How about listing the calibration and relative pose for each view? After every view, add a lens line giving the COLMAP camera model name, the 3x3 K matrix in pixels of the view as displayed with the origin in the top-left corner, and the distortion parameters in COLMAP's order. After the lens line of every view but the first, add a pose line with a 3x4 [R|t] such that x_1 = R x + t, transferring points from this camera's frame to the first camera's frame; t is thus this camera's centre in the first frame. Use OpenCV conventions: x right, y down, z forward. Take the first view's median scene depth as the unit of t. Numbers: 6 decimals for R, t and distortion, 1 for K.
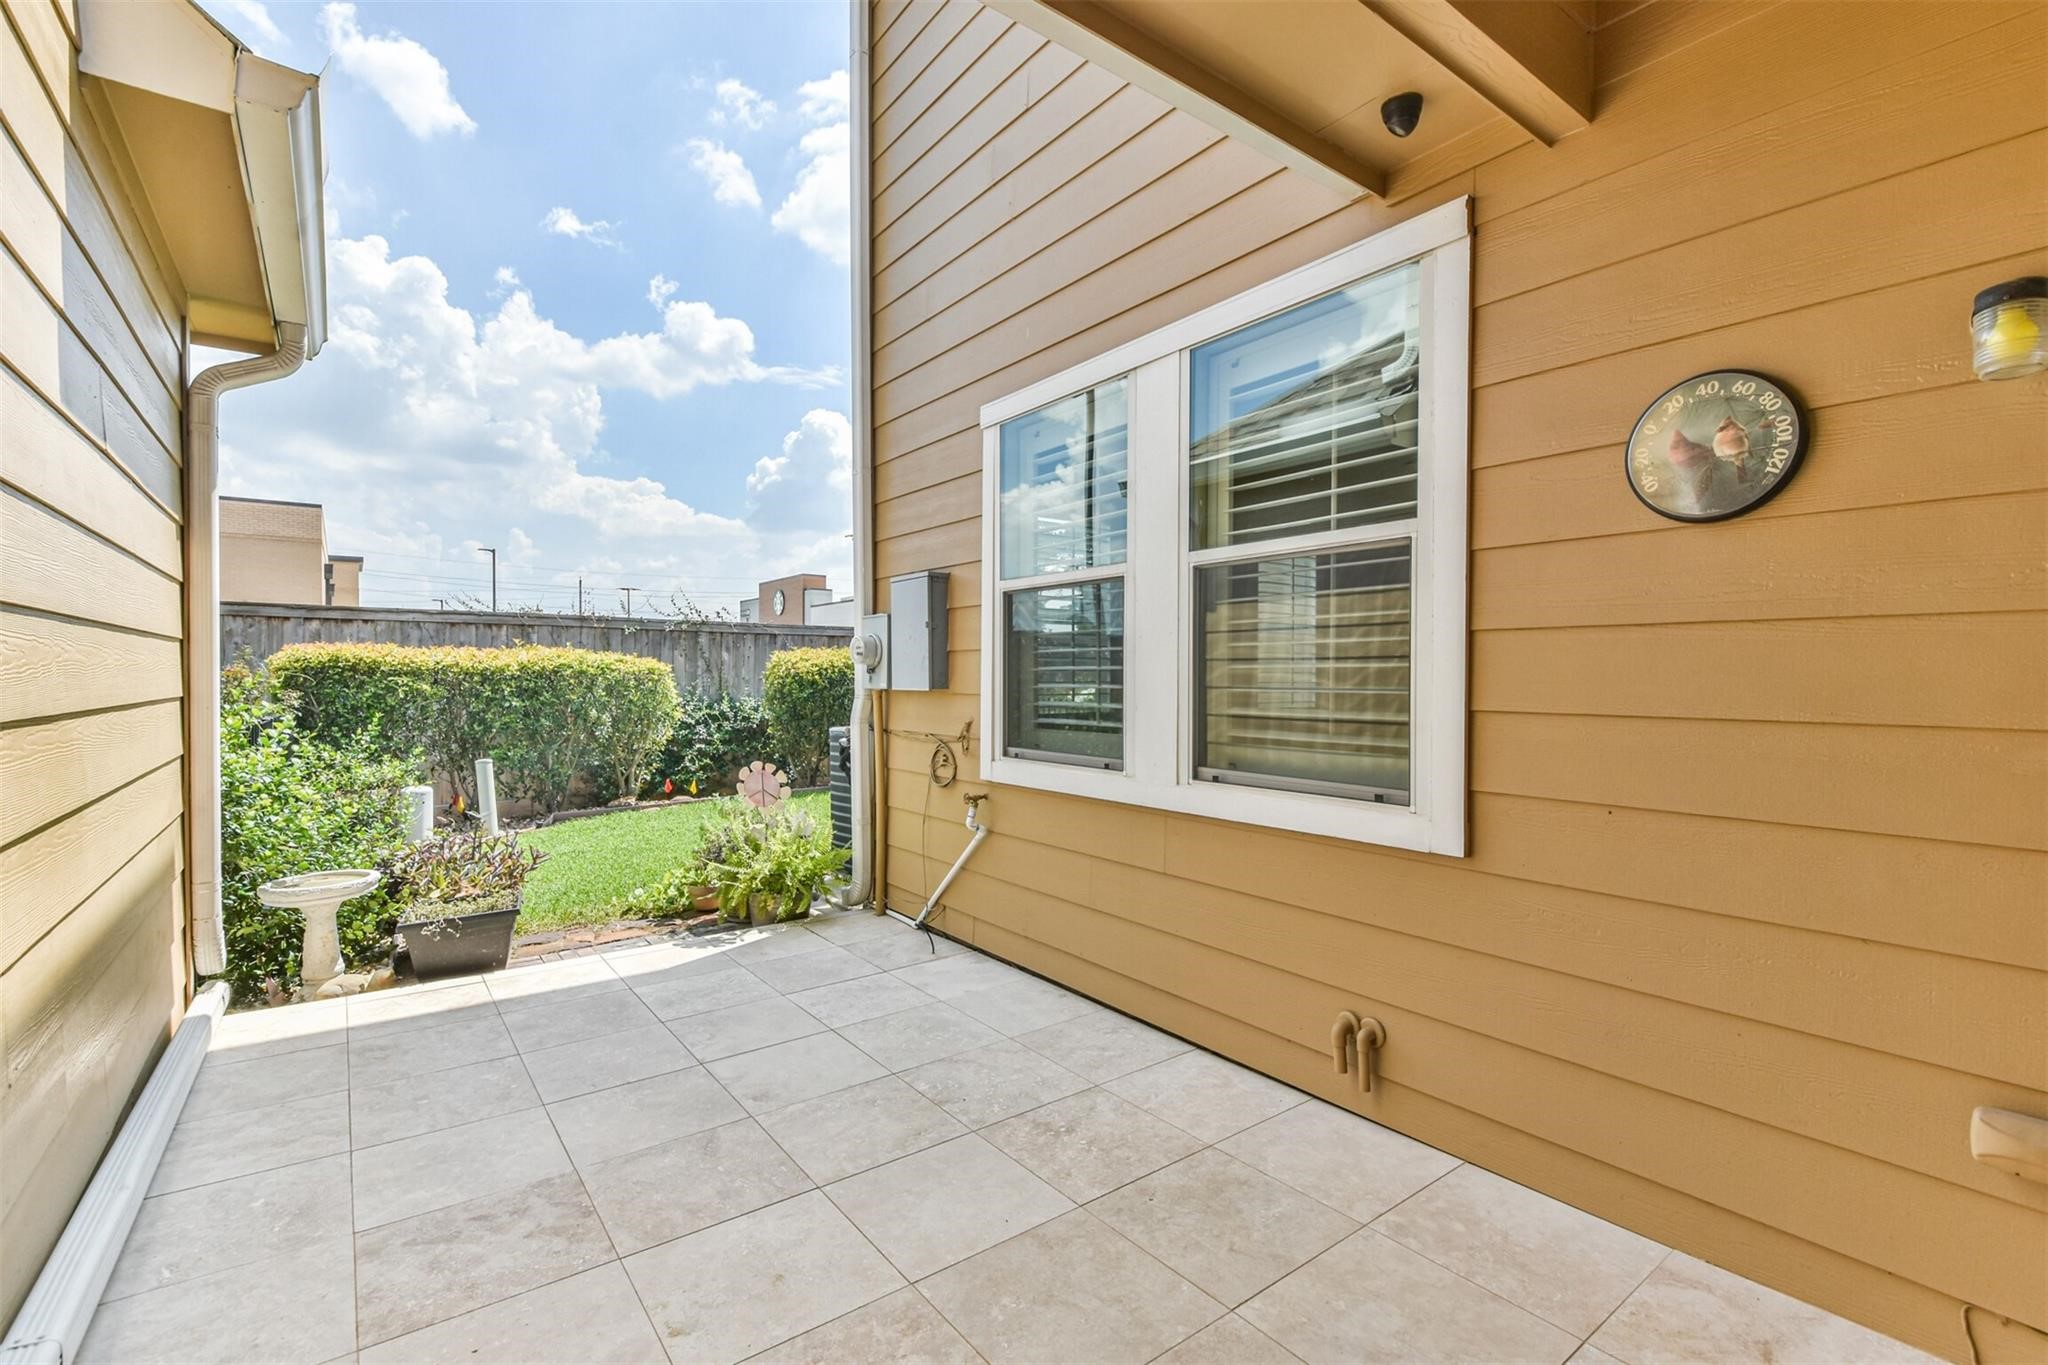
lens RADIAL K [[887.6, 0, 1029.0], [0, 887.6, 659.8], [0, 0, 1]] dist [0.049426, -0.031510]
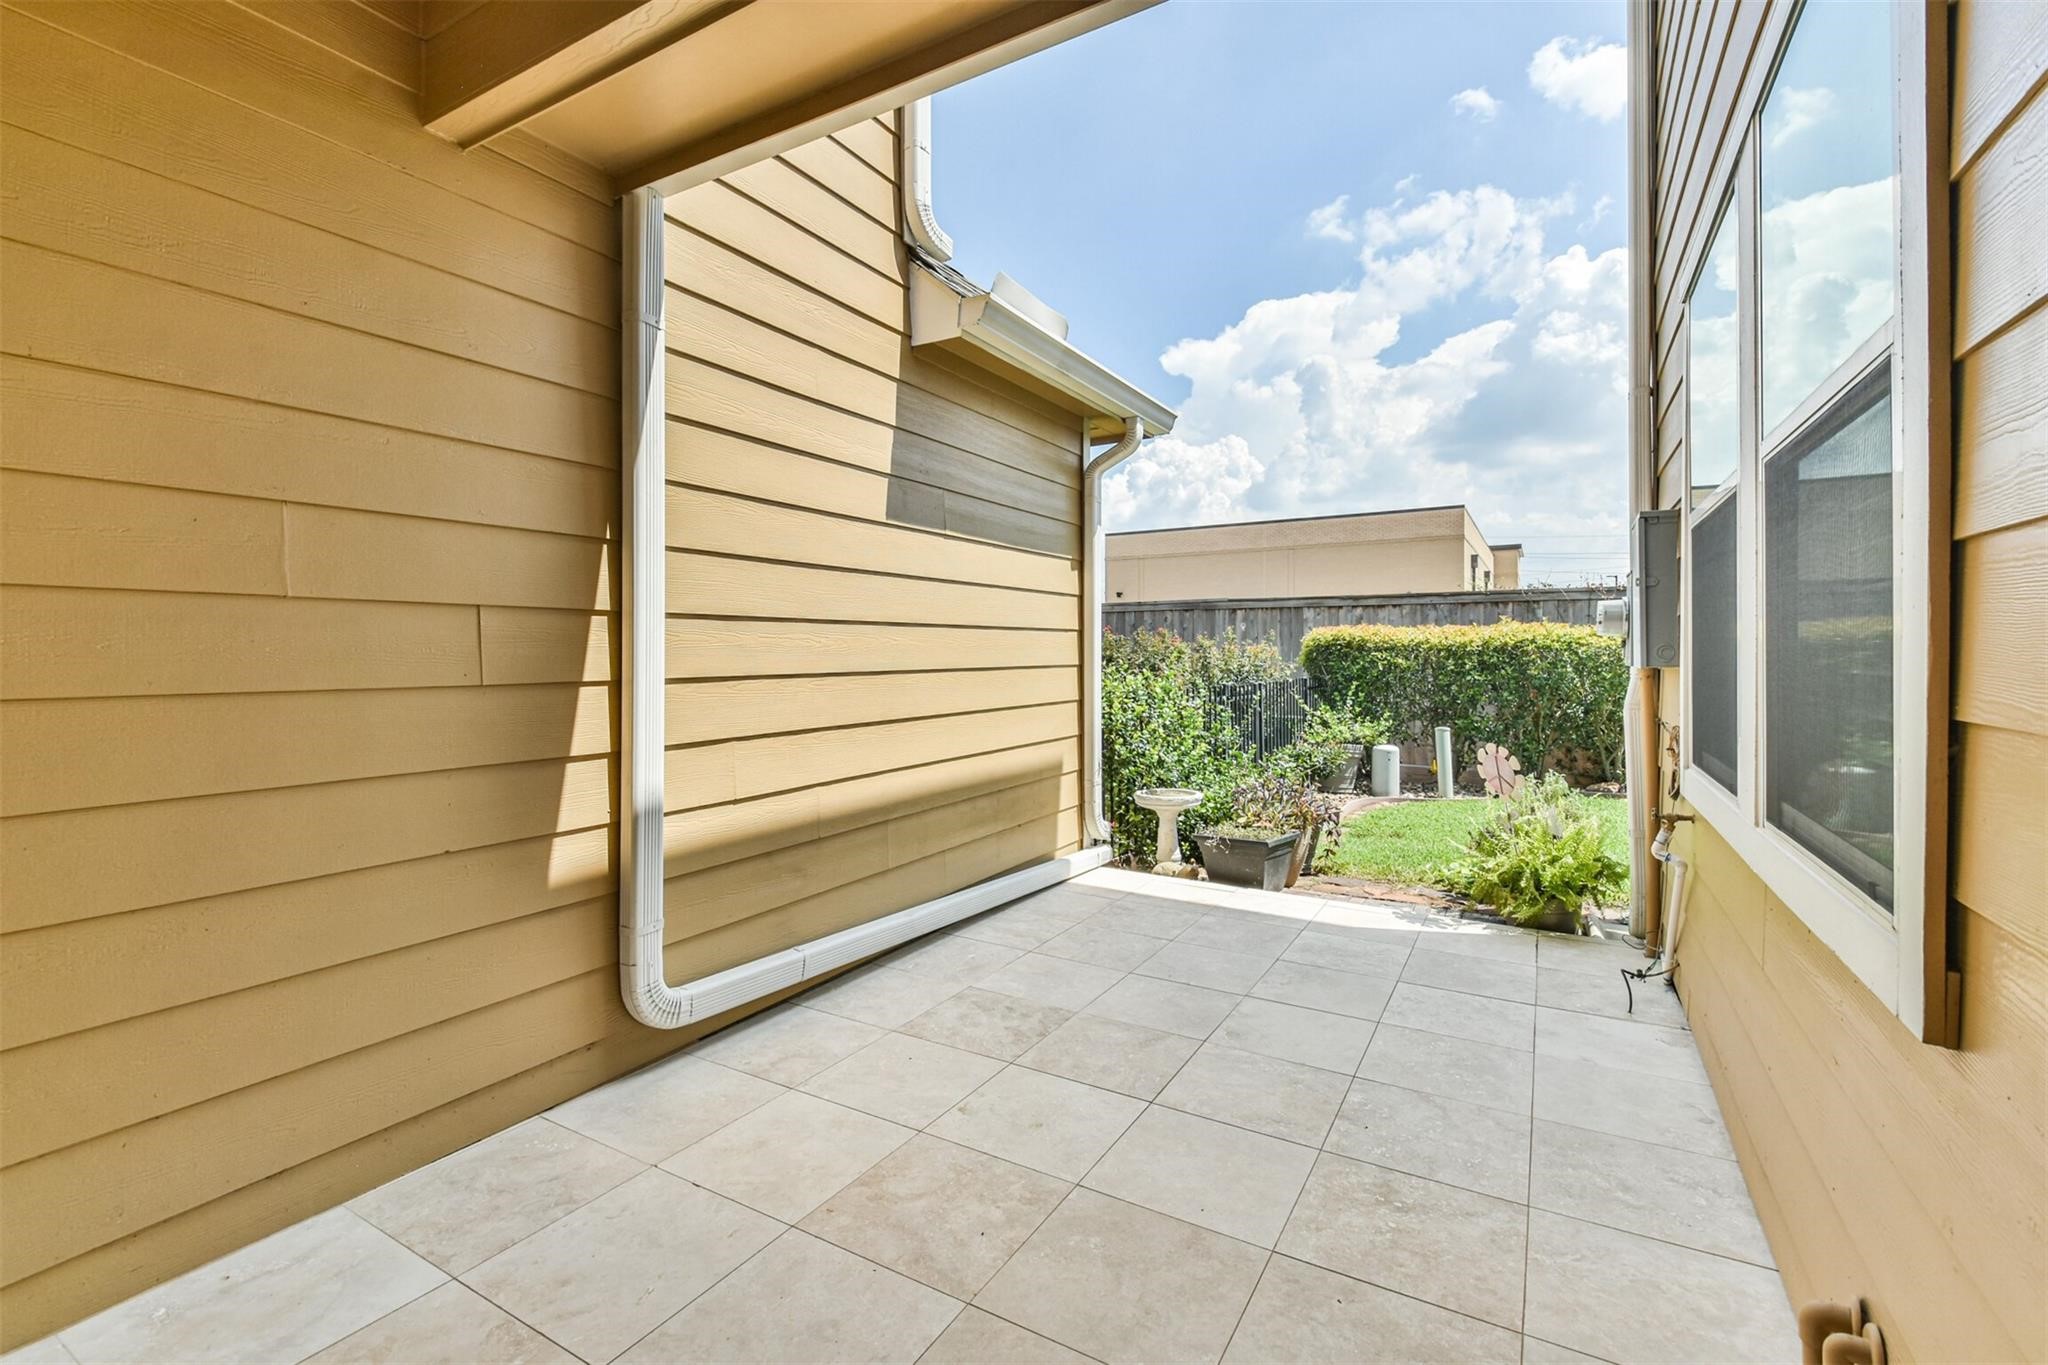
lens RADIAL K [[887.6, 0, 1029.0], [0, 887.6, 659.8], [0, 0, 1]] dist [0.049426, -0.031510]
pose [[0.396458, 0.004590, -0.918042, 0.434057], [0.019476, 0.999720, 0.013409, 0.008996], [0.917846, -0.023196, 0.396257, 0.253902]]
